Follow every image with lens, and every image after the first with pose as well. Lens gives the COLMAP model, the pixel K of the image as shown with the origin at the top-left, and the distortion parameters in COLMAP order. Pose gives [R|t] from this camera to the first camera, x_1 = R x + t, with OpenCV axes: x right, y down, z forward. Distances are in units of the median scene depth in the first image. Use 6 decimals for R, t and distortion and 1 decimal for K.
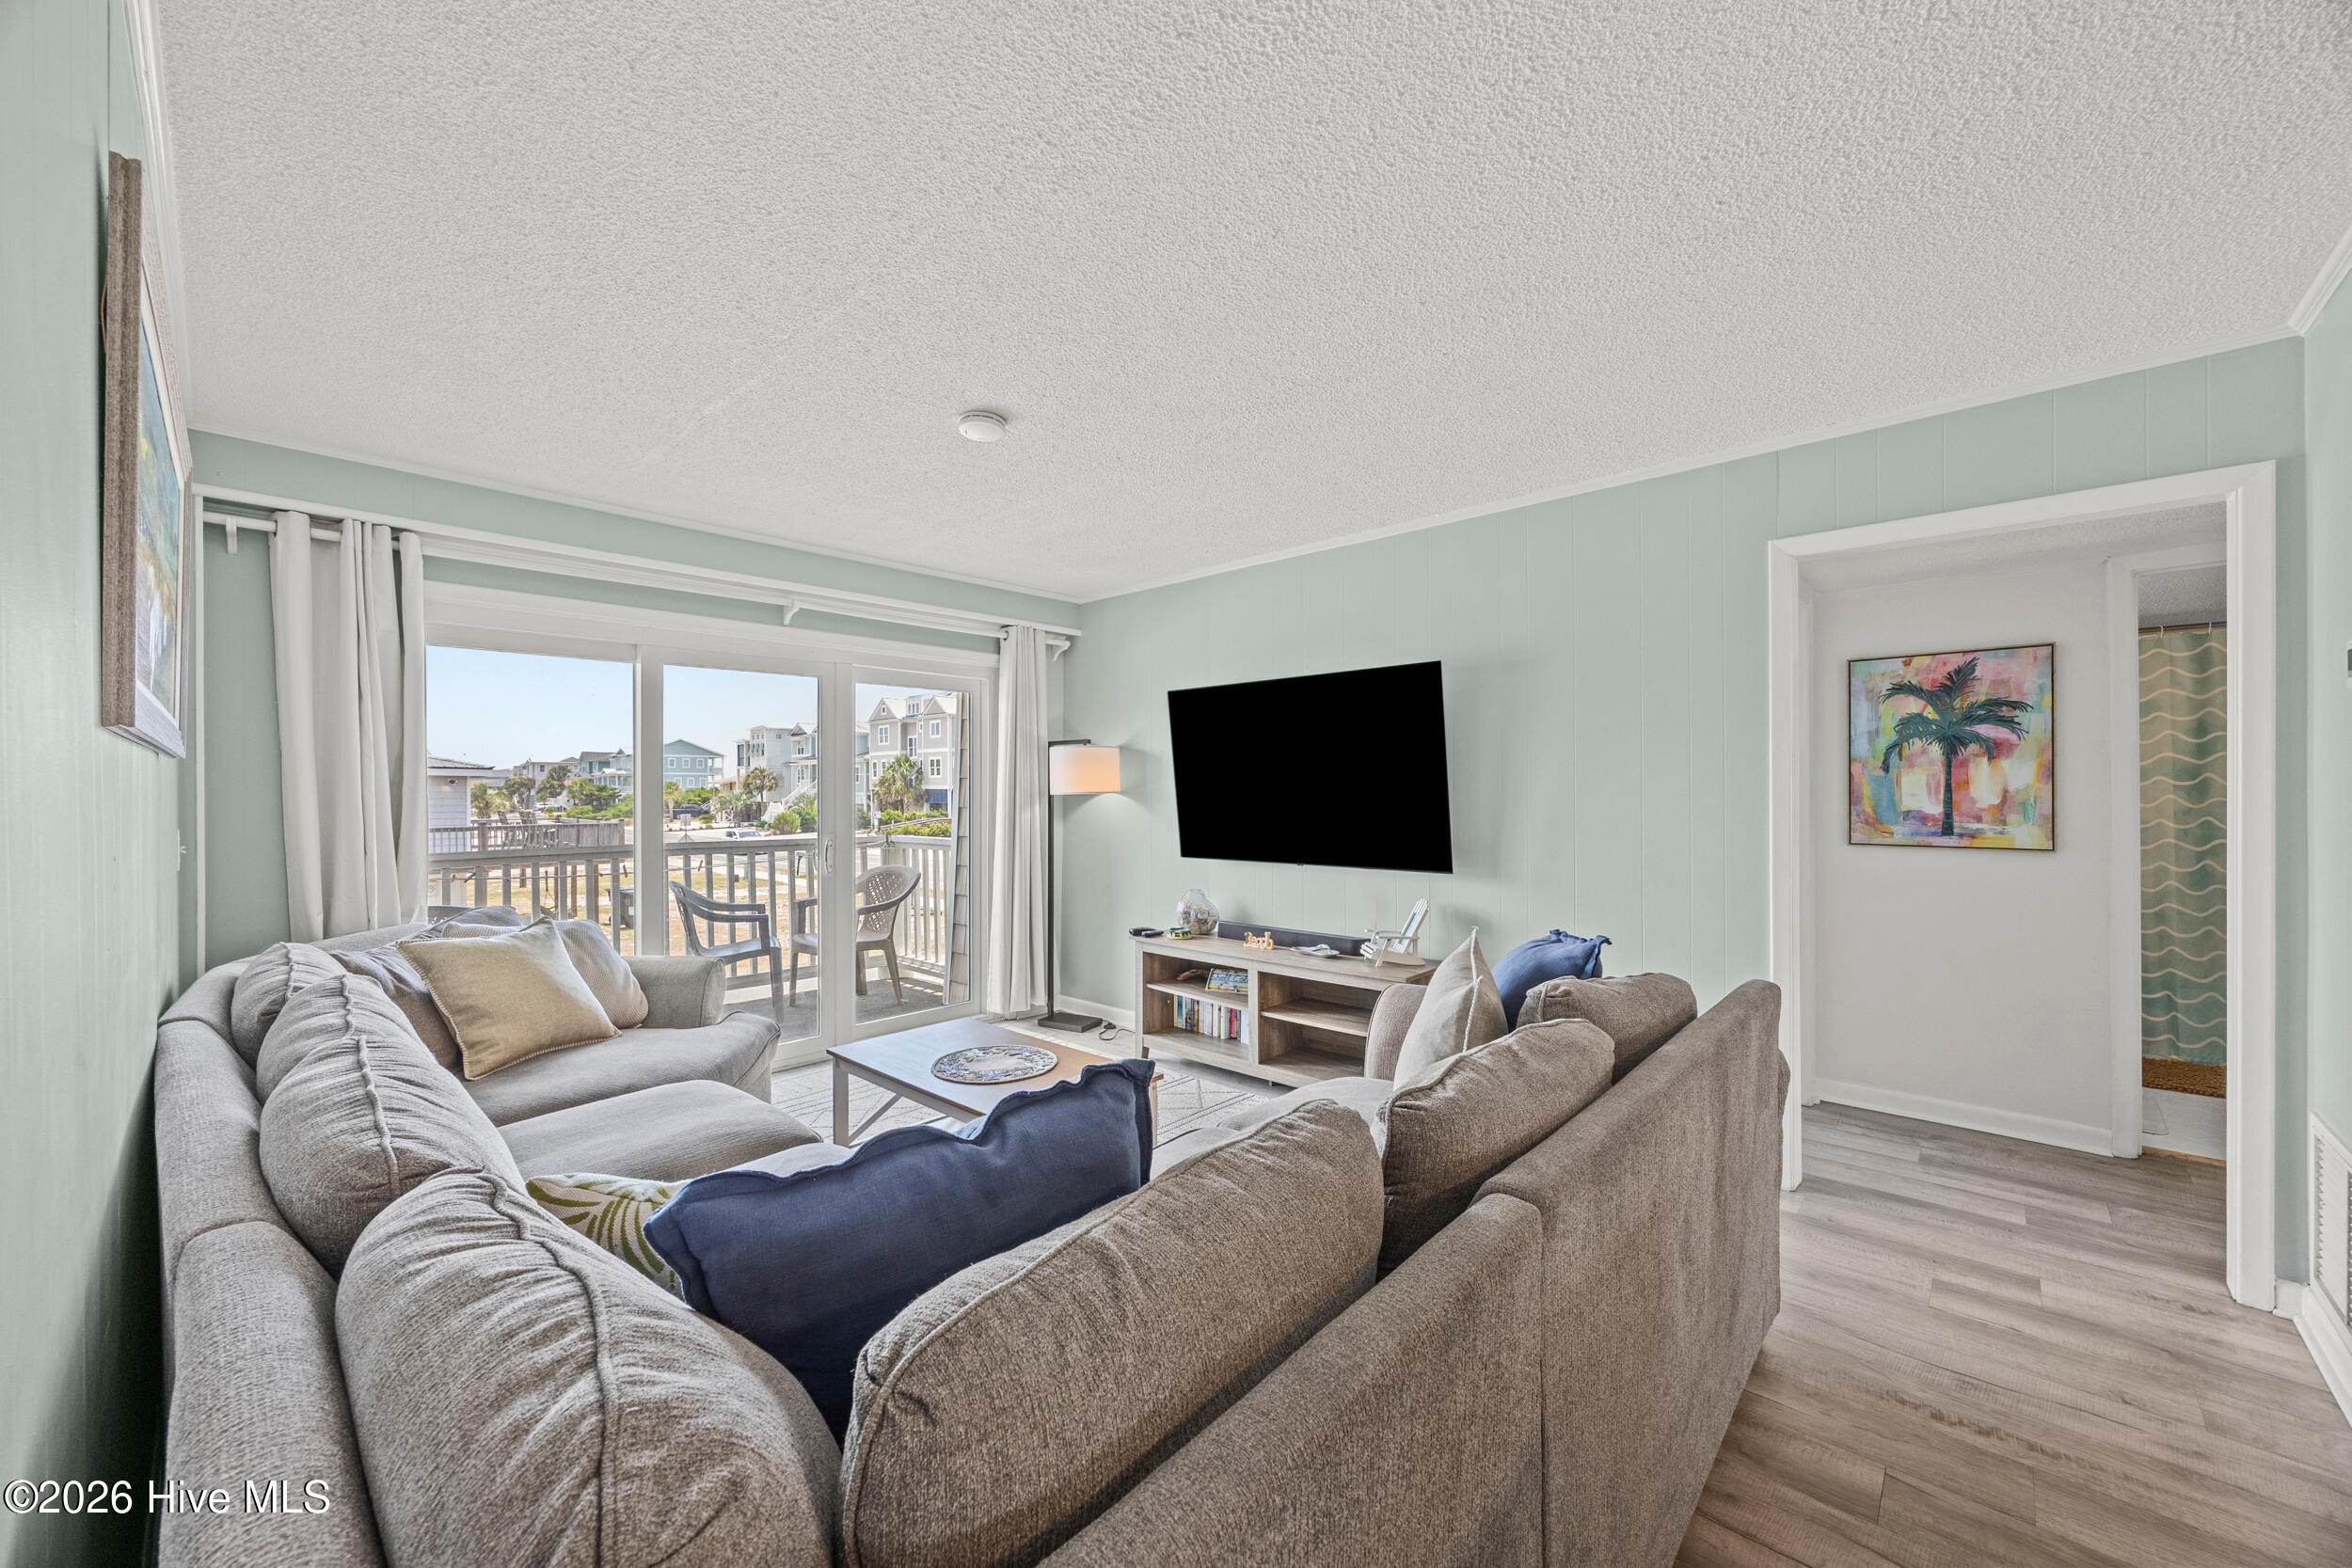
lens RADIAL K [[894.8, 0, 1200.8], [0, 894.8, 789.5], [0, 0, 1]] dist [-0.001979, -0.000128]
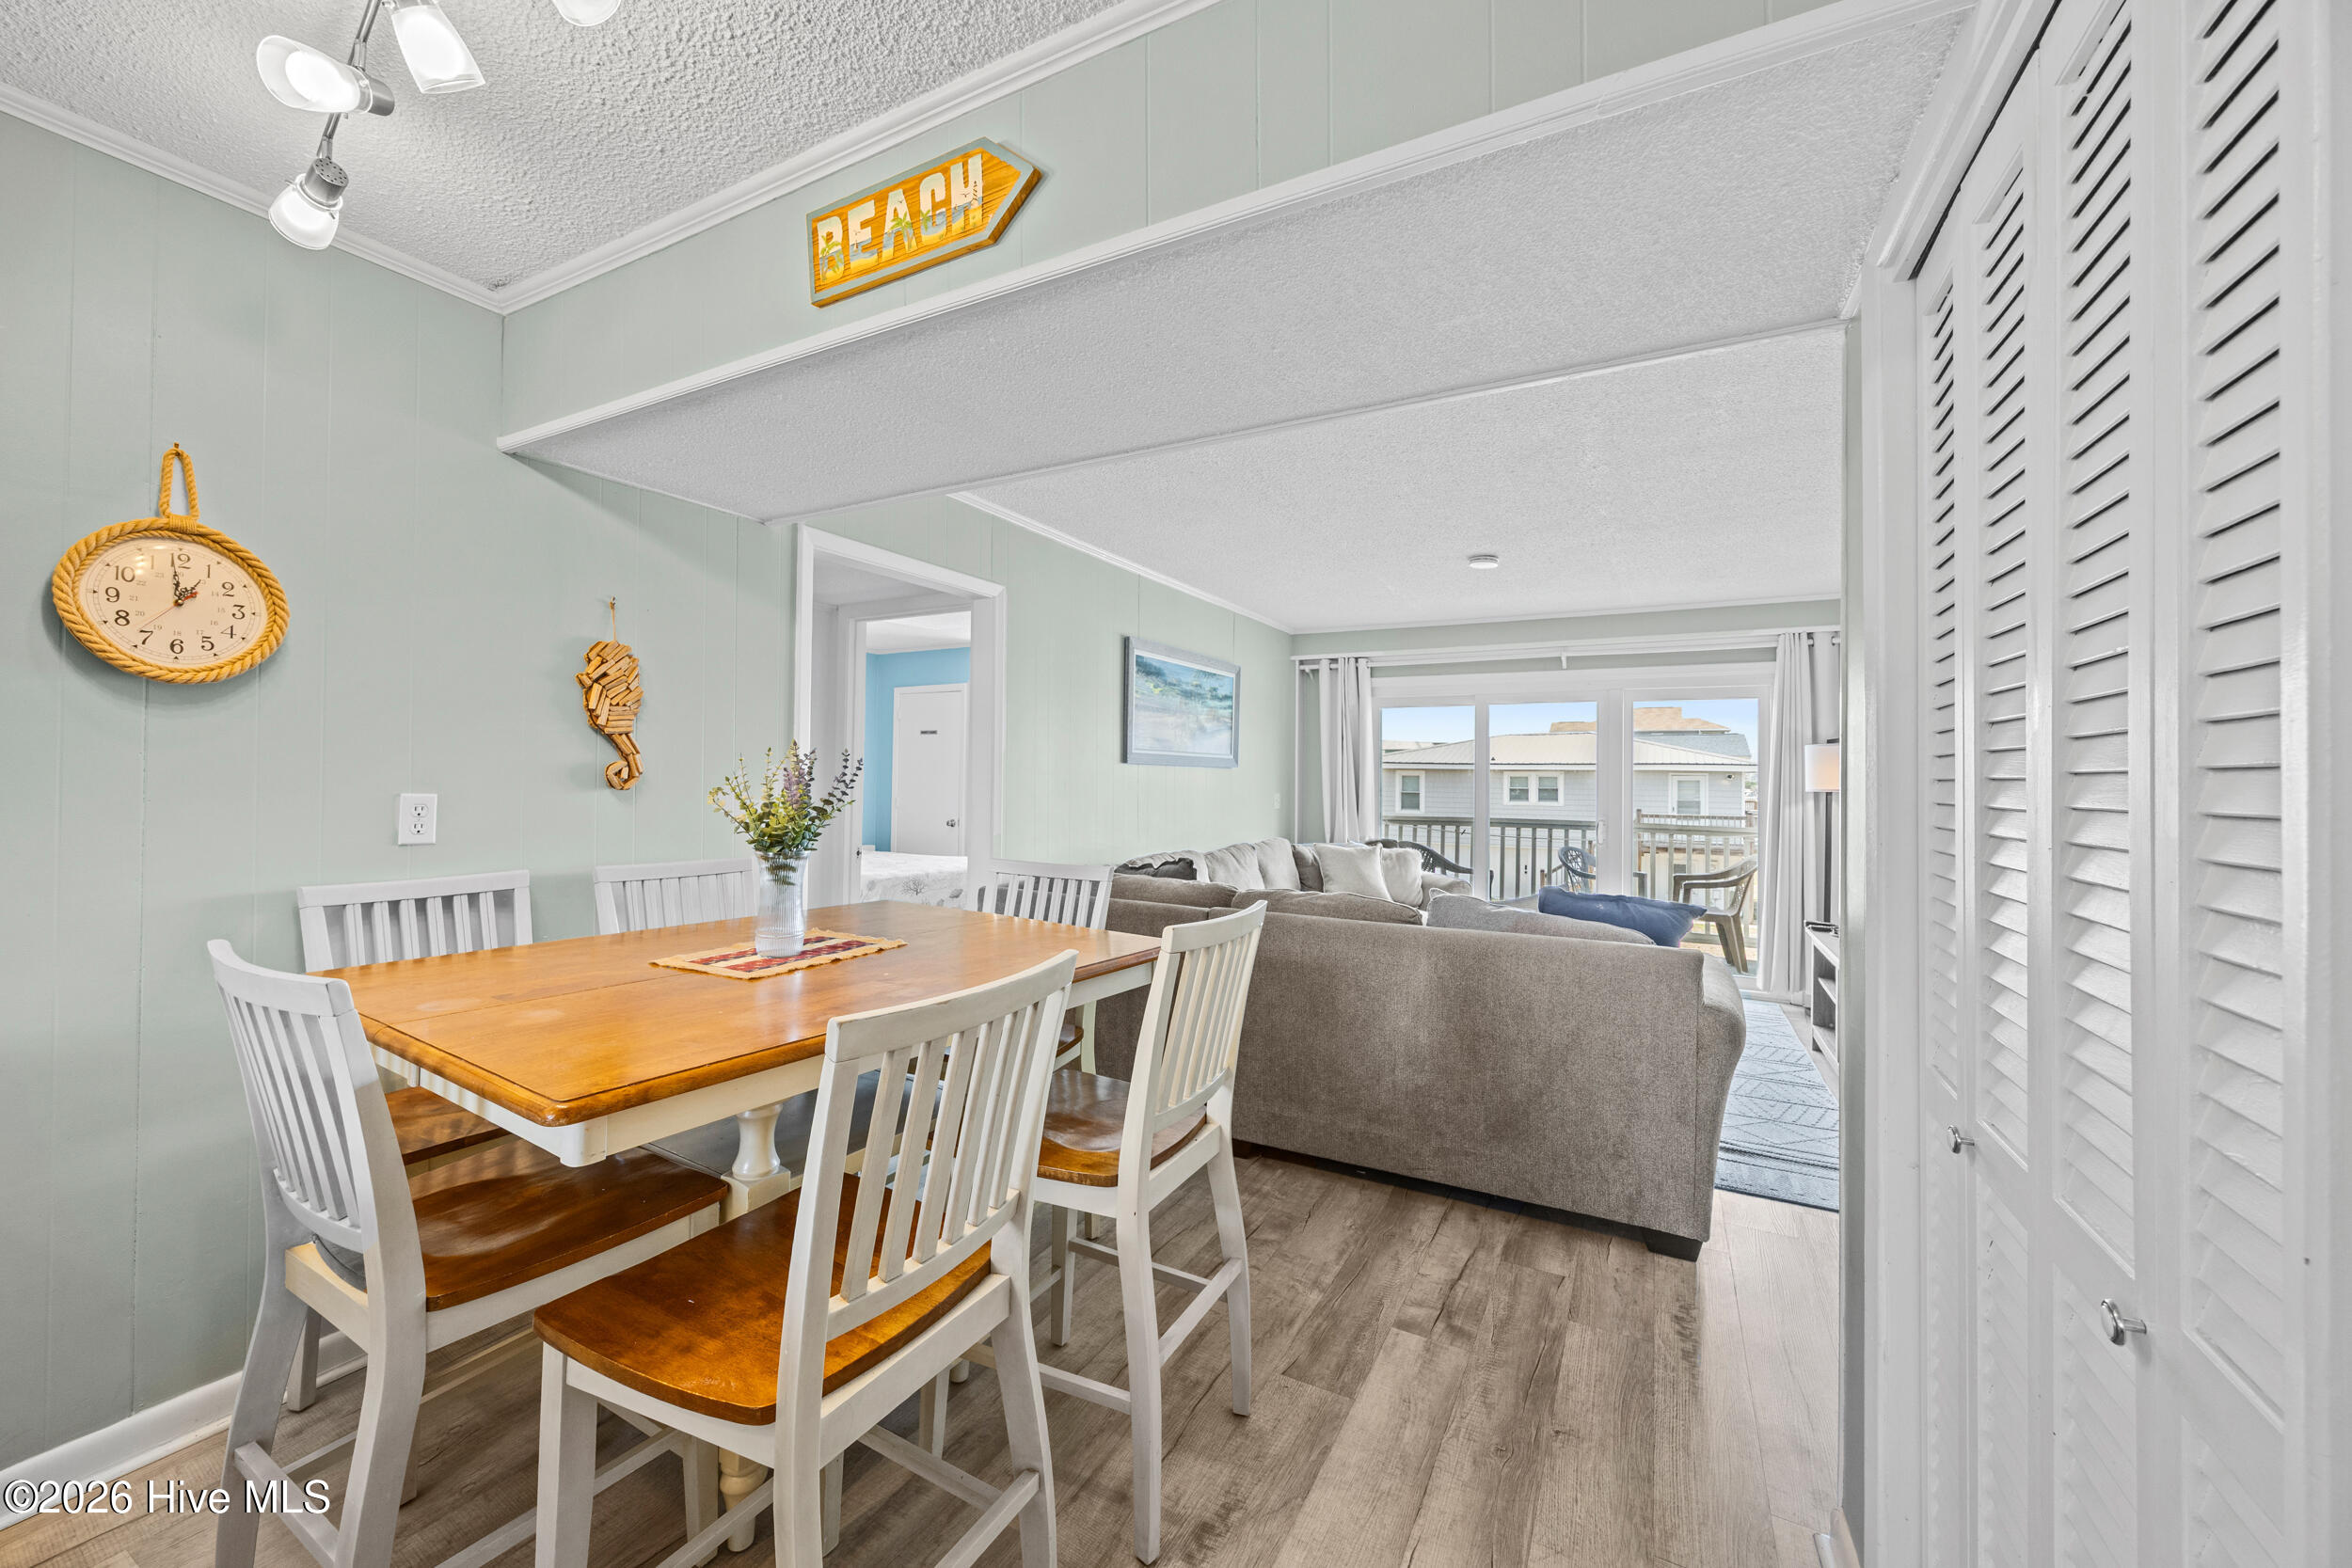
lens RADIAL K [[910.9, 0, 1133.1], [0, 910.9, 768.2], [0, 0, 1]] dist [-0.000270, -0.000004]
pose [[0.239210, -0.008776, -0.970928, 1.121105], [-0.008227, 0.999905, -0.011065, -0.008431], [0.970933, 0.010635, 0.239115, -0.006046]]
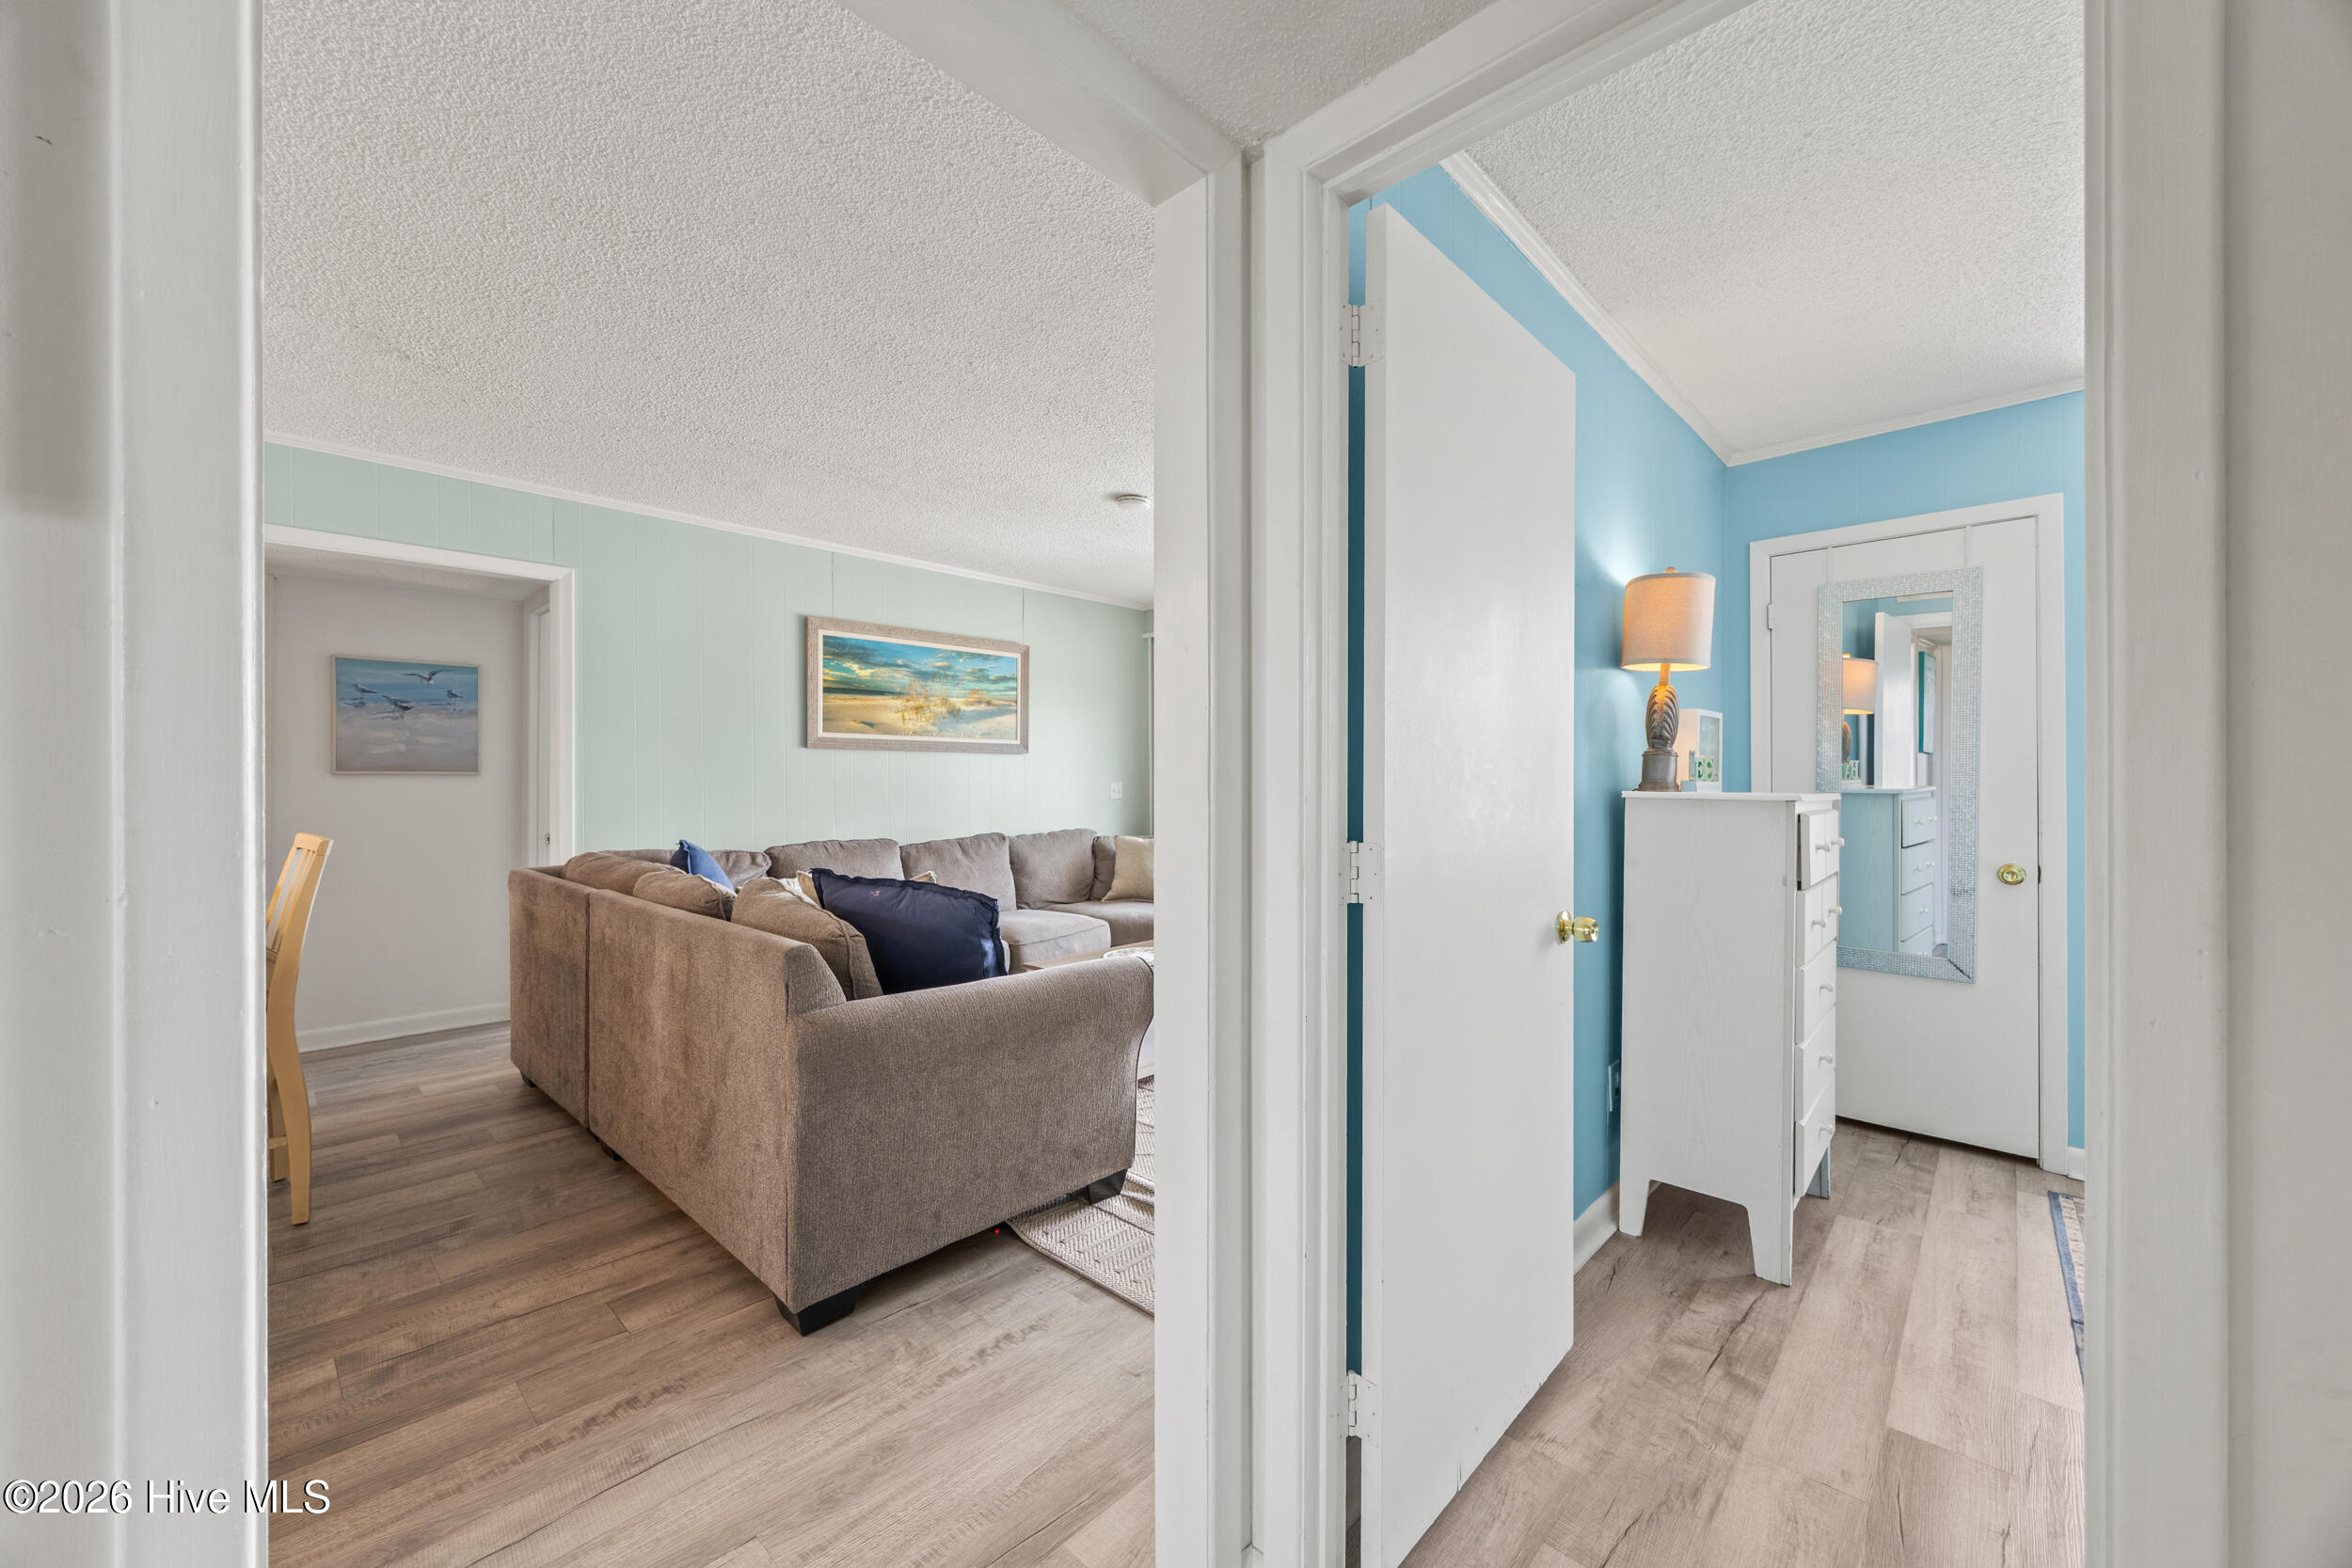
lens RADIAL K [[894.8, 0, 1200.8], [0, 894.8, 789.5], [0, 0, 1]] dist [-0.001979, -0.000128]
pose [[0.000138, 0.013041, -0.999915, 1.089439], [-0.000939, 0.999915, 0.013041, 0.014798], [1.000000, 0.000937, 0.000150, 0.985575]]
